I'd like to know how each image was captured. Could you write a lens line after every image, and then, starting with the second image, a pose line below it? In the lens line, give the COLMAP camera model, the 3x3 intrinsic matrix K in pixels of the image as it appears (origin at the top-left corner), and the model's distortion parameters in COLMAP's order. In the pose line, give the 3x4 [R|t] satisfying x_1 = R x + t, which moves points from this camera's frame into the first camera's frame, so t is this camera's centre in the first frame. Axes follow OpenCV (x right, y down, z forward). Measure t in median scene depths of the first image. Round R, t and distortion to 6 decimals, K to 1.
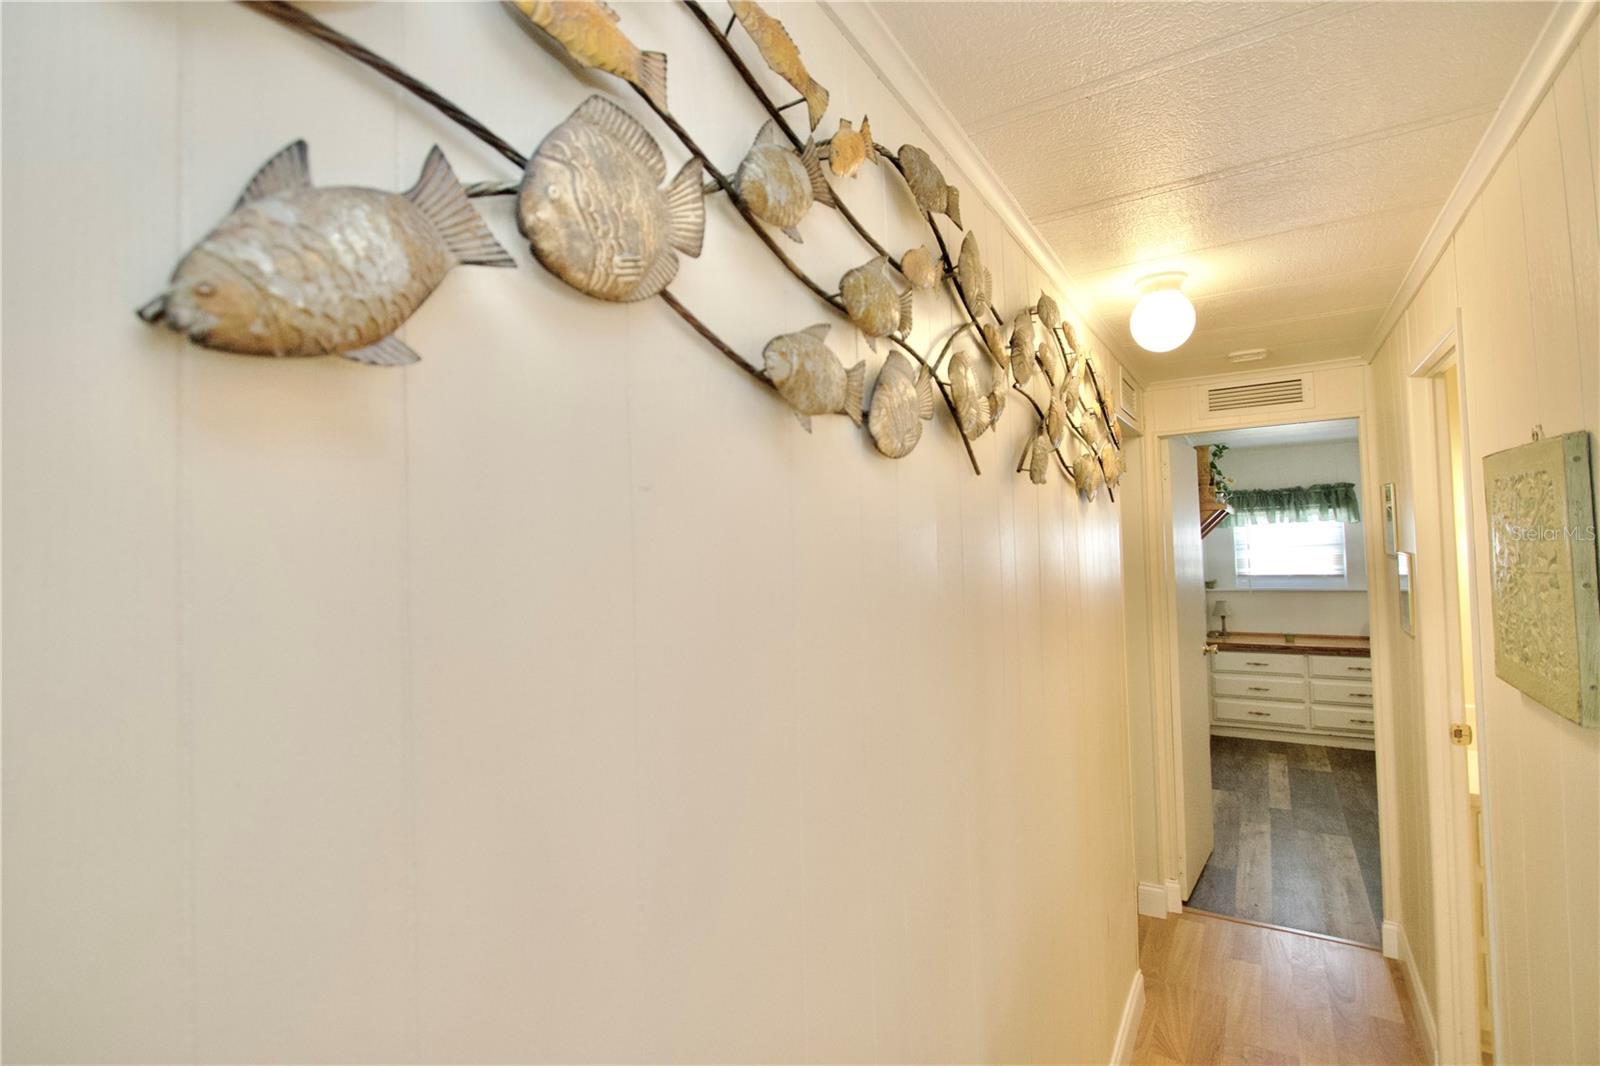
lens RADIAL K [[738.5, 0, 791.6], [0, 738.5, 521.2], [0, 0, 1]] dist [-0.015434, 0.001900]
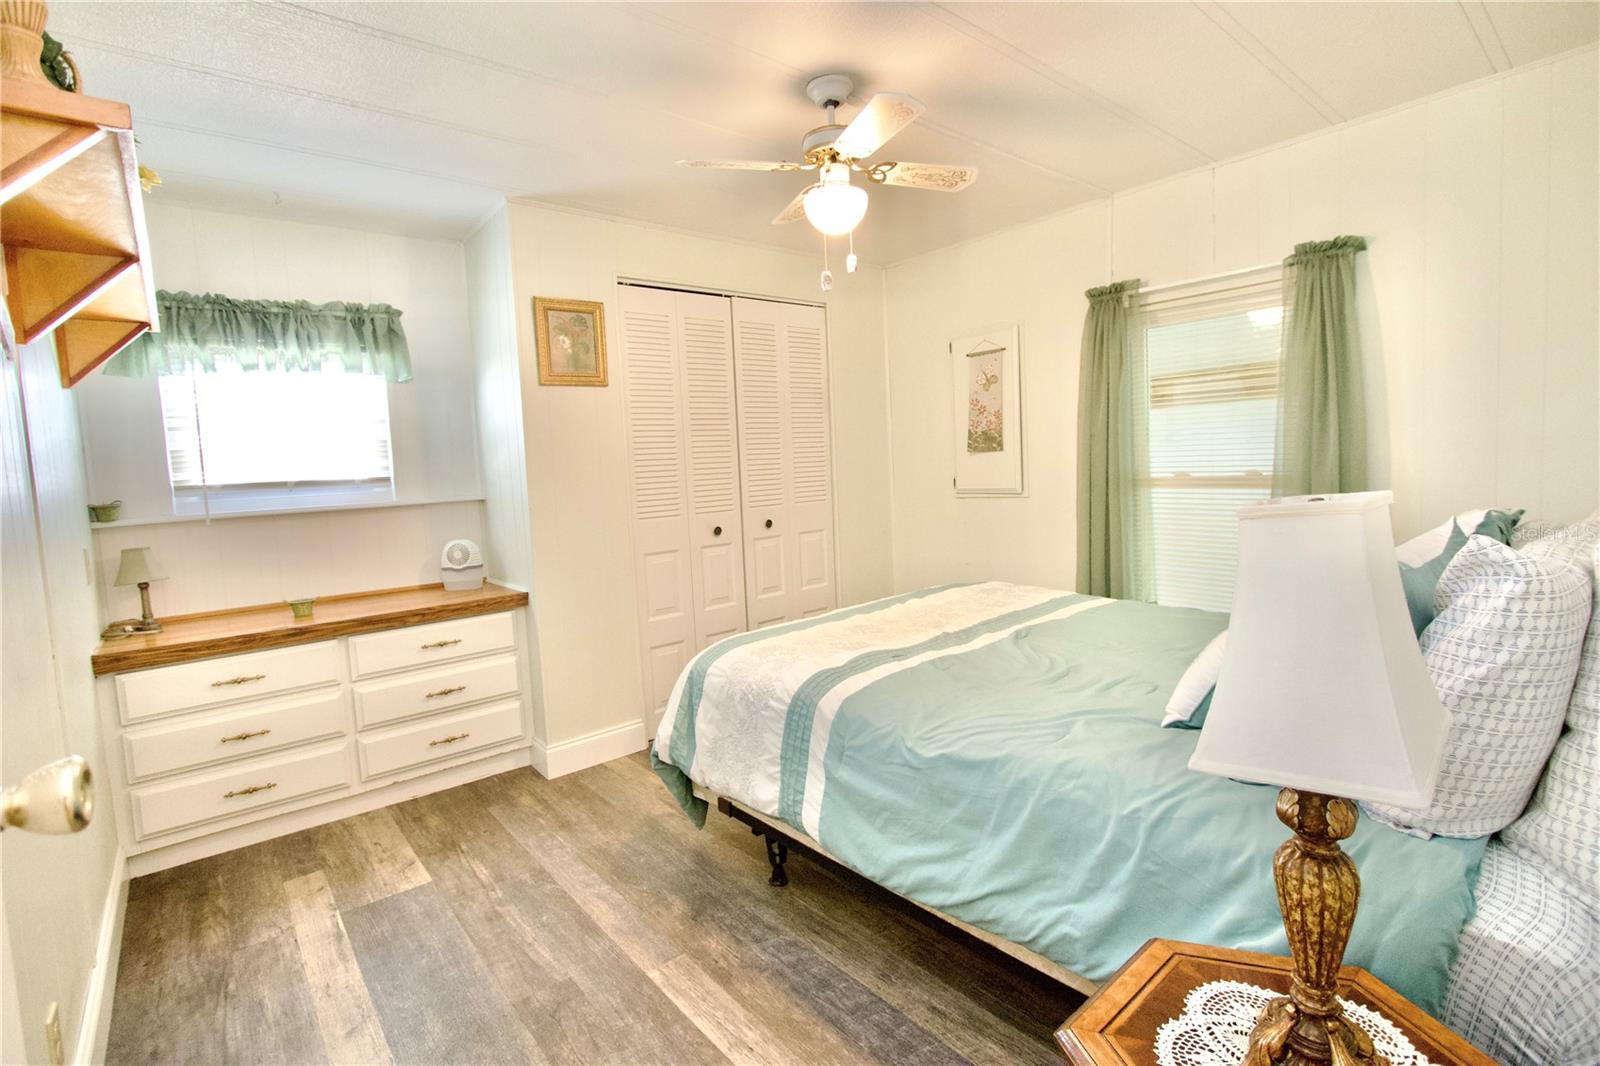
lens RADIAL K [[738.5, 0, 792.4], [0, 738.5, 517.9], [0, 0, 1]] dist [-0.015434, 0.001900]
pose [[0.306628, -0.049832, 0.950524, 0.320948], [0.014715, 0.998757, 0.047614, 0.080881], [-0.951716, -0.000613, 0.306980, 0.542470]]
